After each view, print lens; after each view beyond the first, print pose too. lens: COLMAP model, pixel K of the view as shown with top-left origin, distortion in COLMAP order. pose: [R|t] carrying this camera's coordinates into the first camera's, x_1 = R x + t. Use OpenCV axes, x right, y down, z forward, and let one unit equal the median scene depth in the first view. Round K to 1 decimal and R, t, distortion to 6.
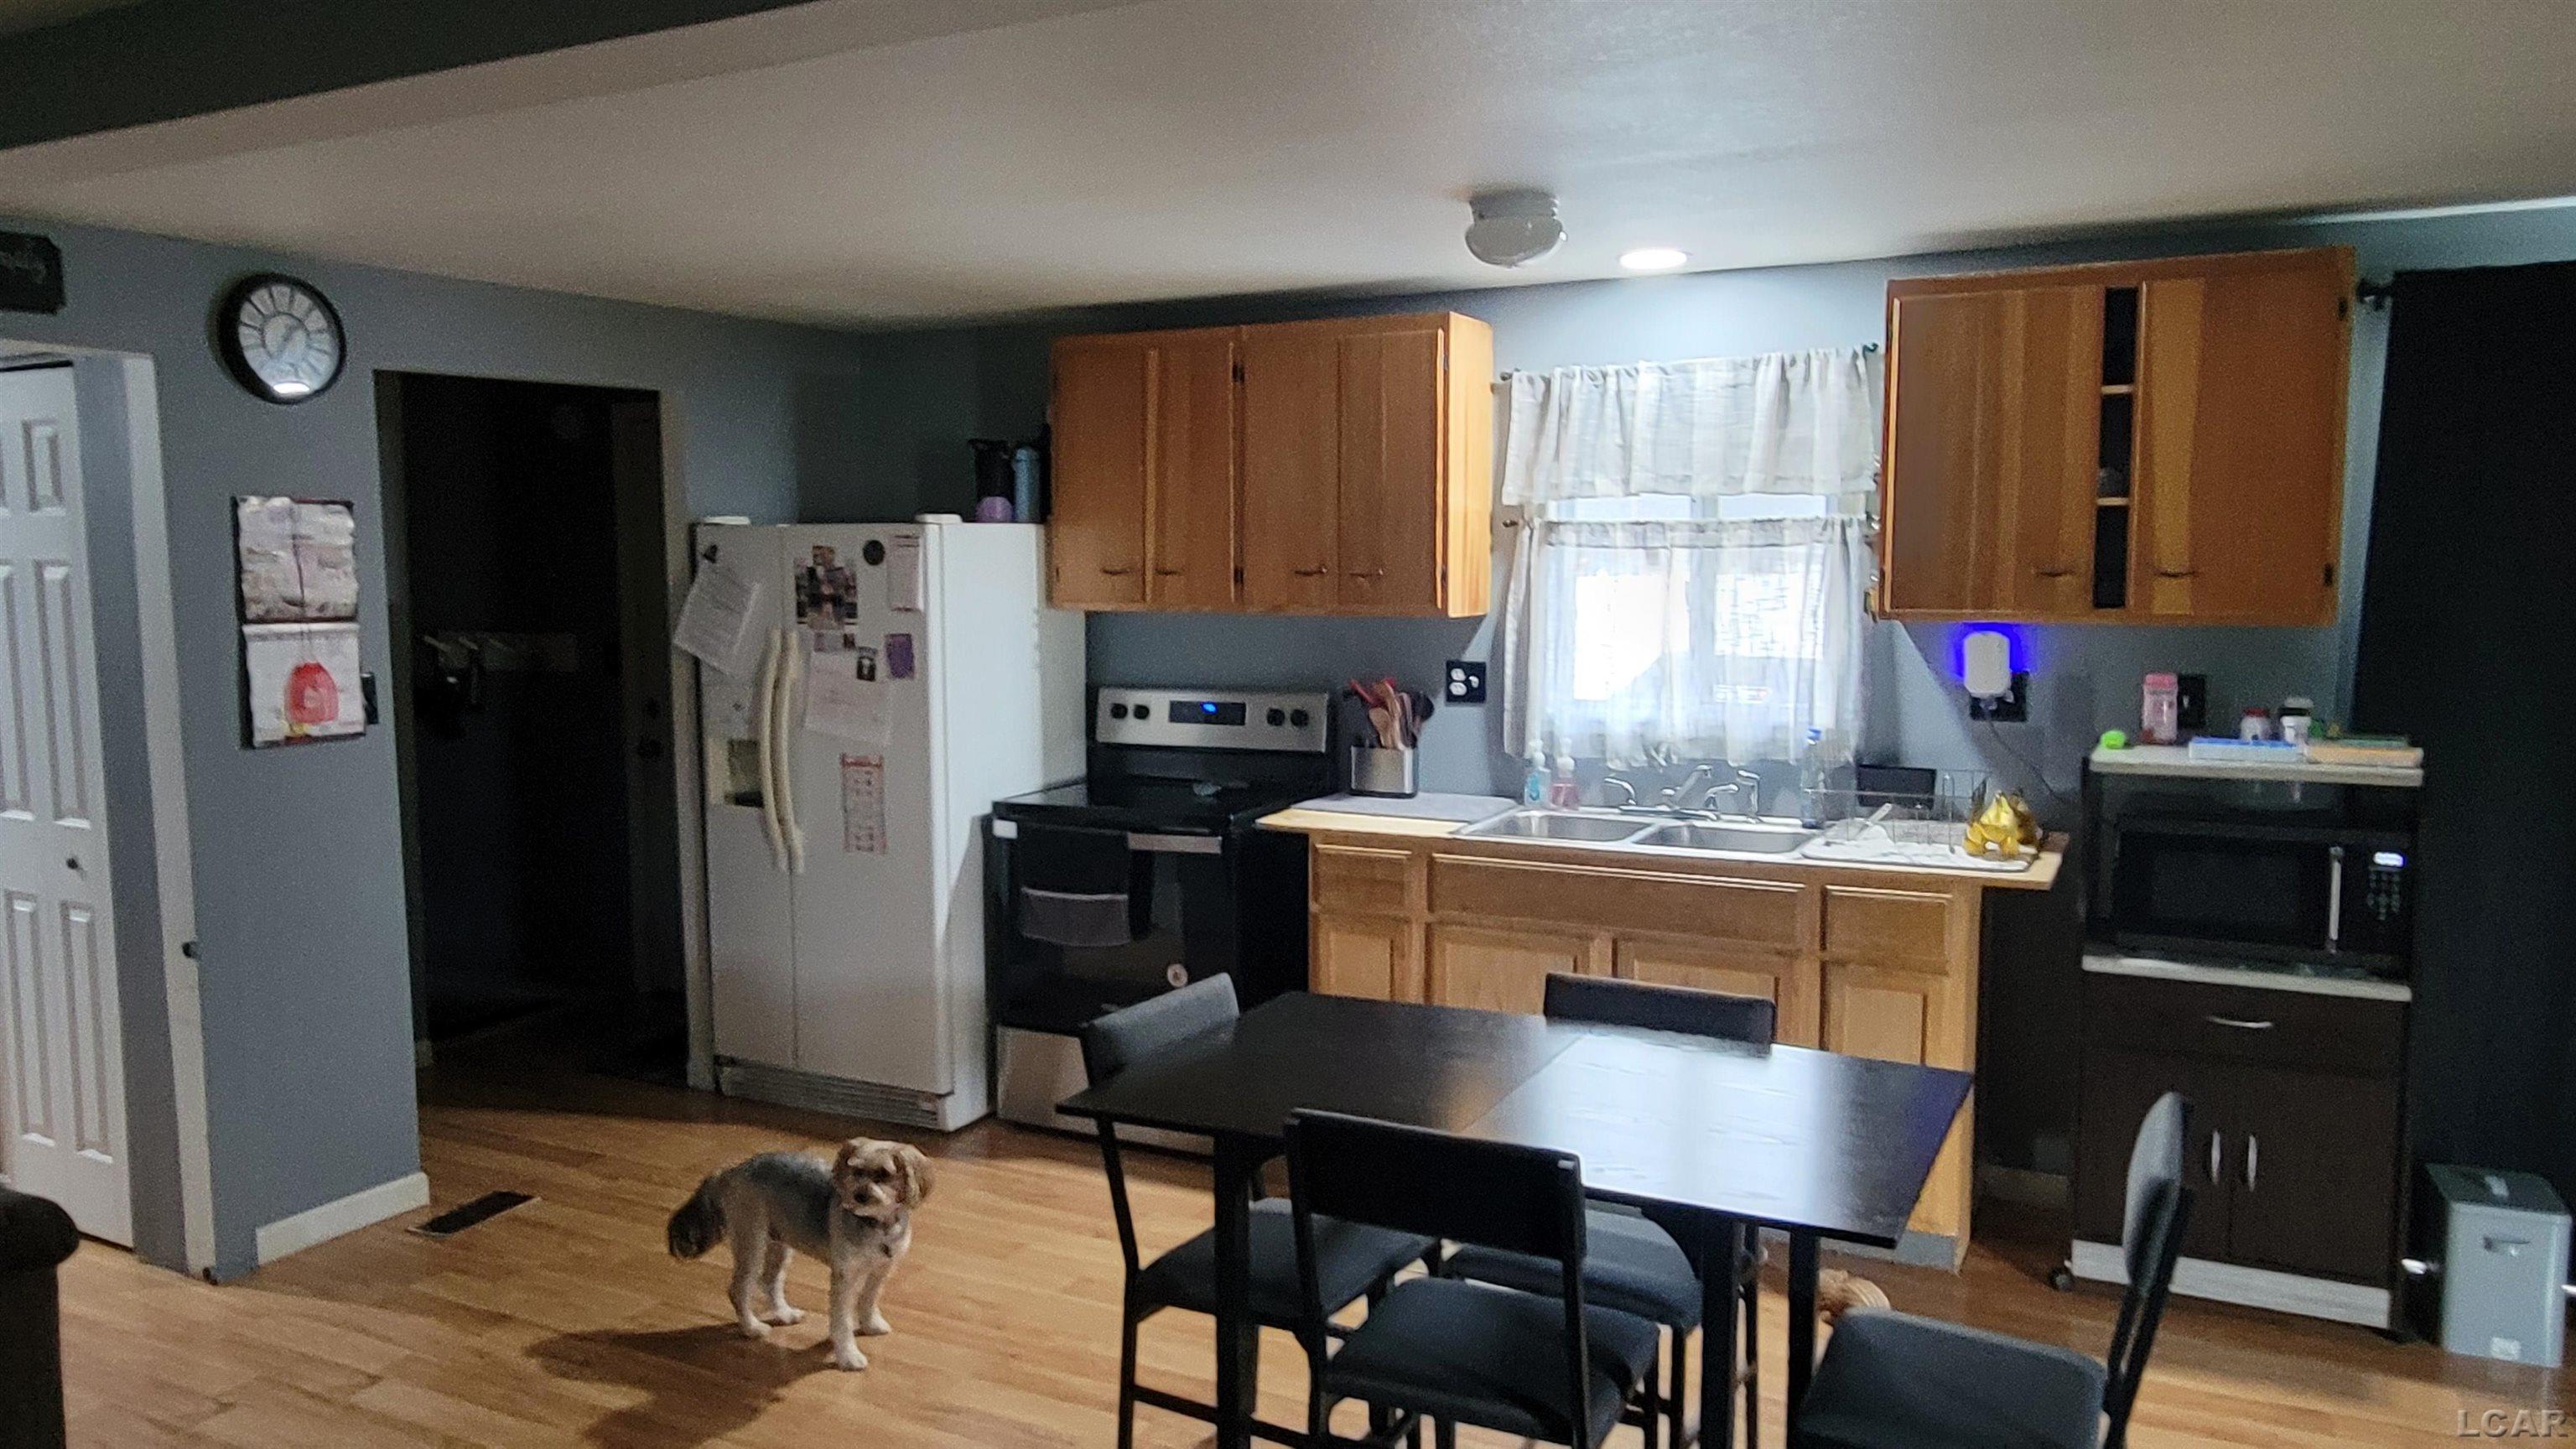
lens RADIAL K [[1846.3, 0, 1207.9], [0, 1846.3, 723.8], [0, 0, 1]] dist [0.015301, -0.019619]
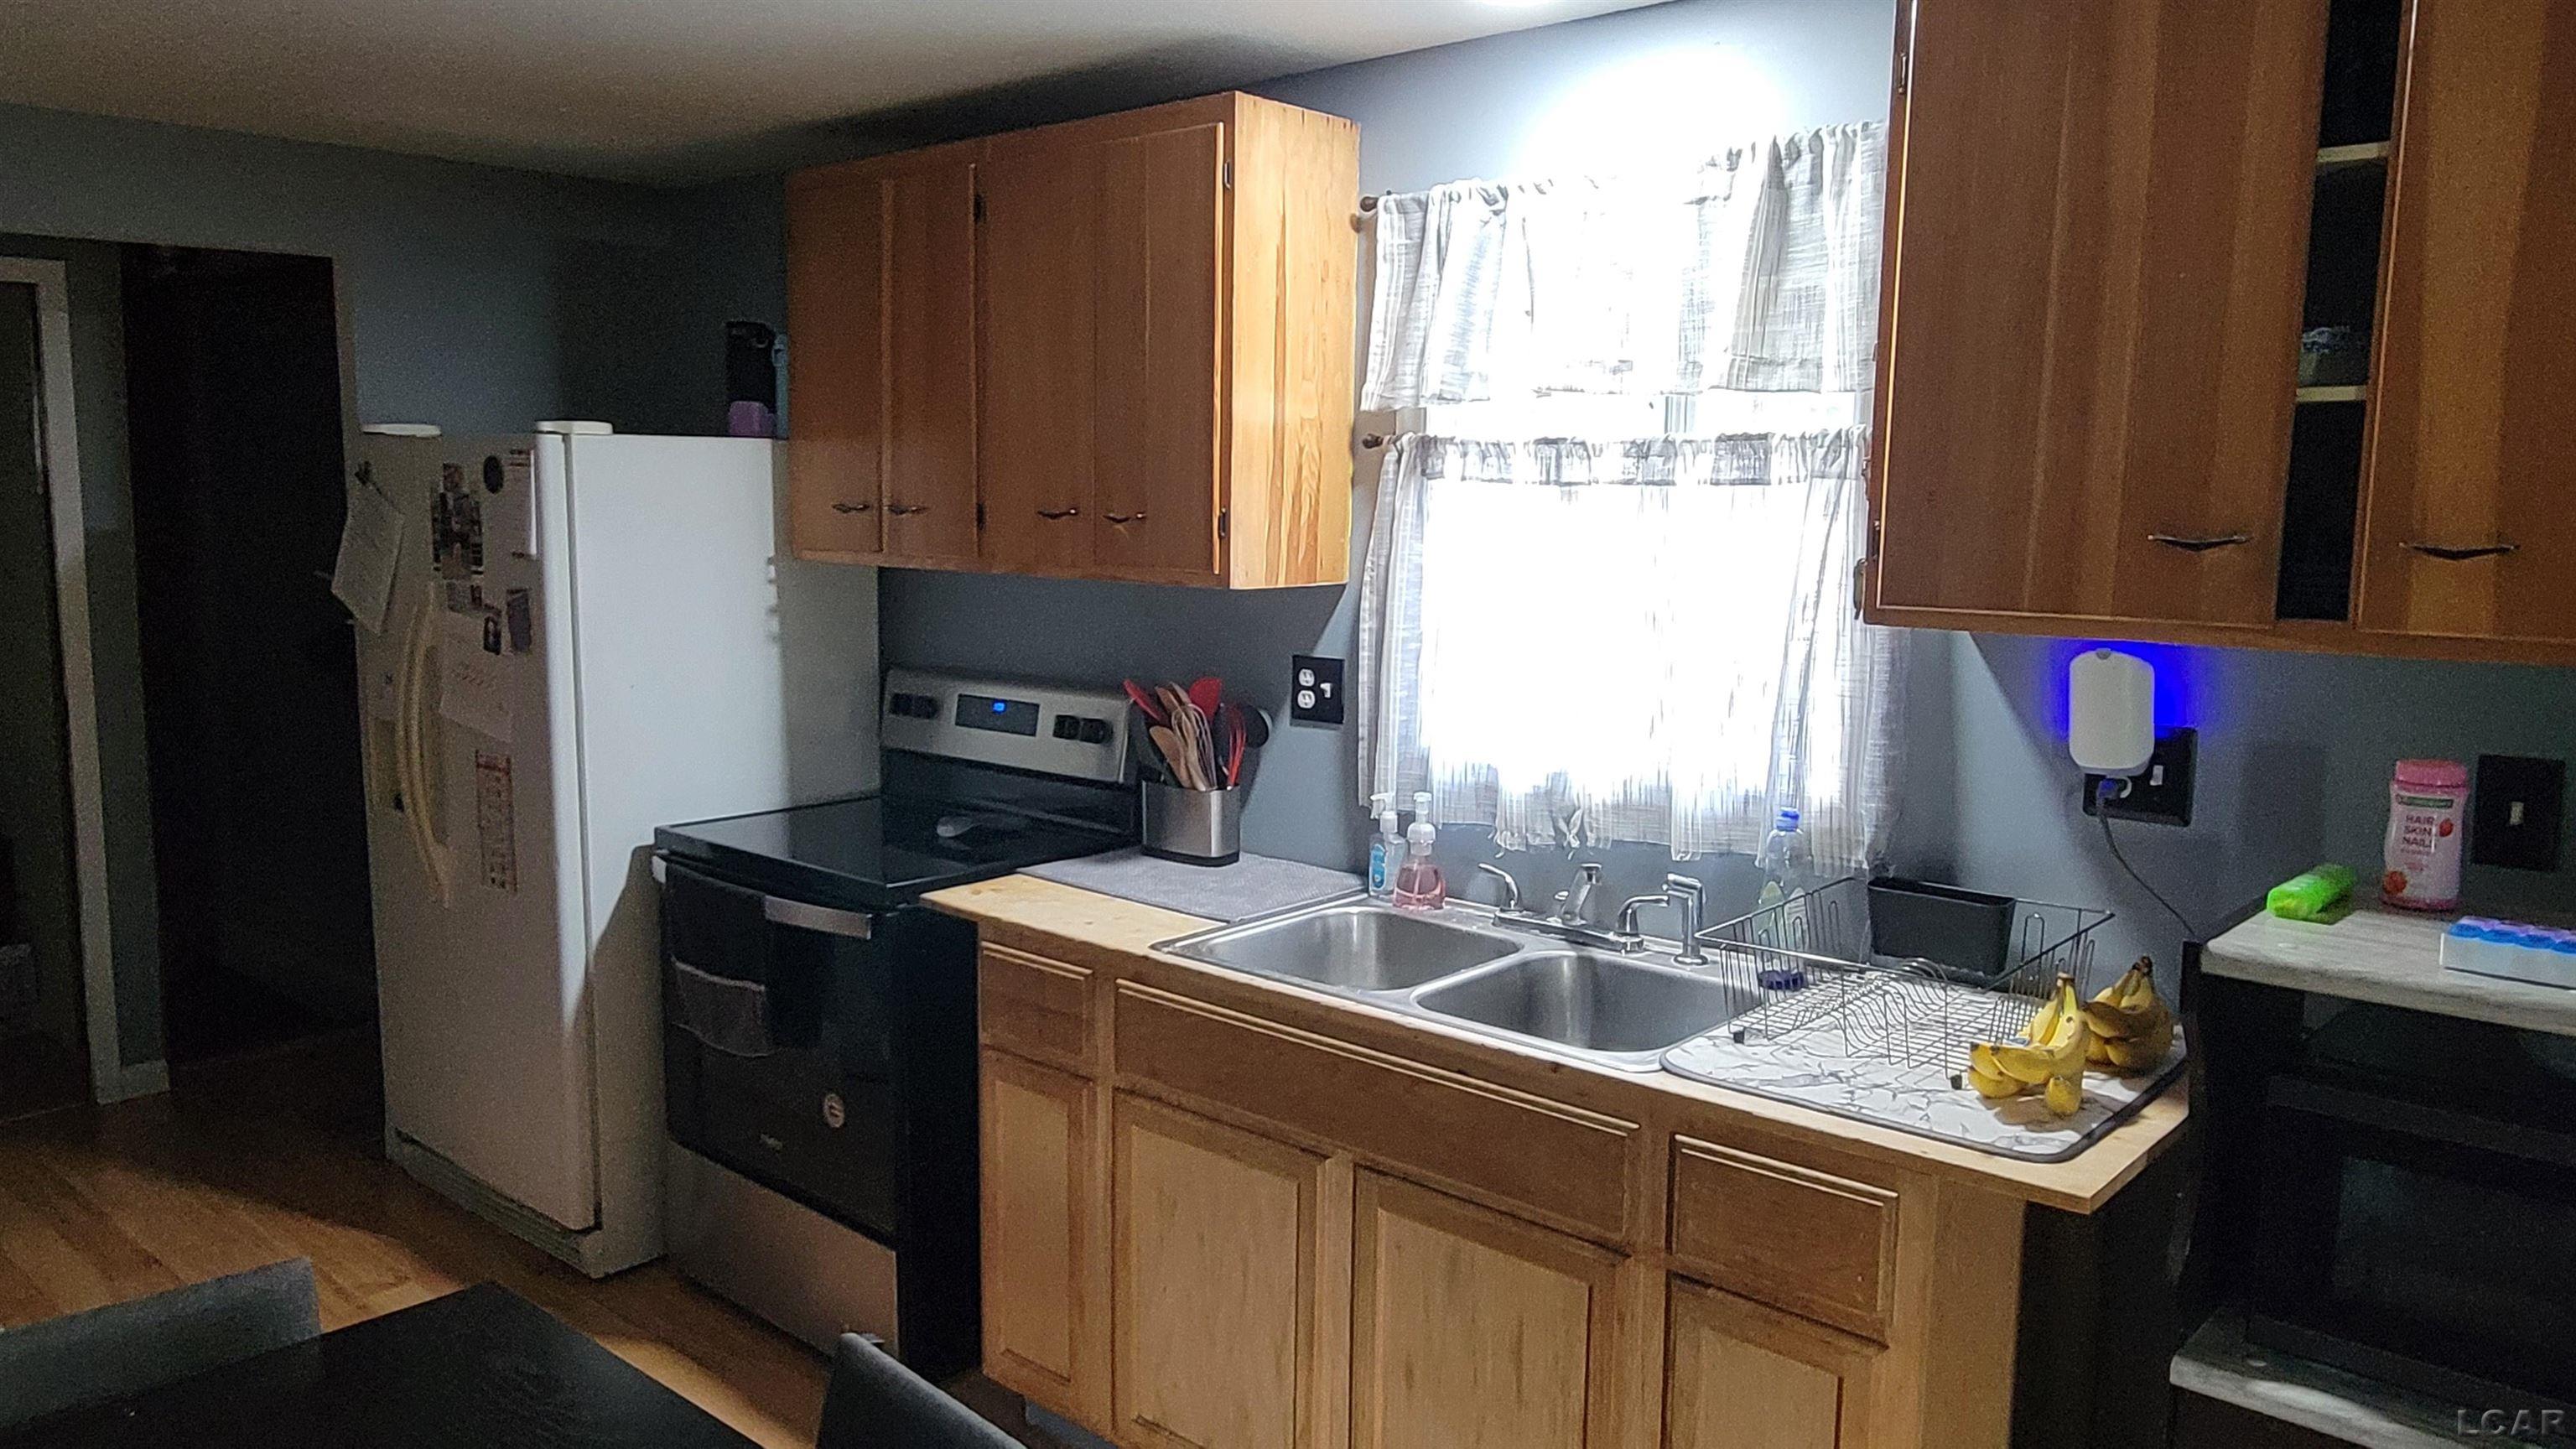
lens RADIAL K [[1846.3, 0, 1192.6], [0, 1846.3, 727.6], [0, 0, 1]] dist [0.015301, -0.019619]
pose [[0.967397, 0.048097, -0.248655, 0.264247], [-0.039418, 0.998431, 0.039768, -0.034111], [0.250177, -0.028670, 0.967776, 0.375133]]
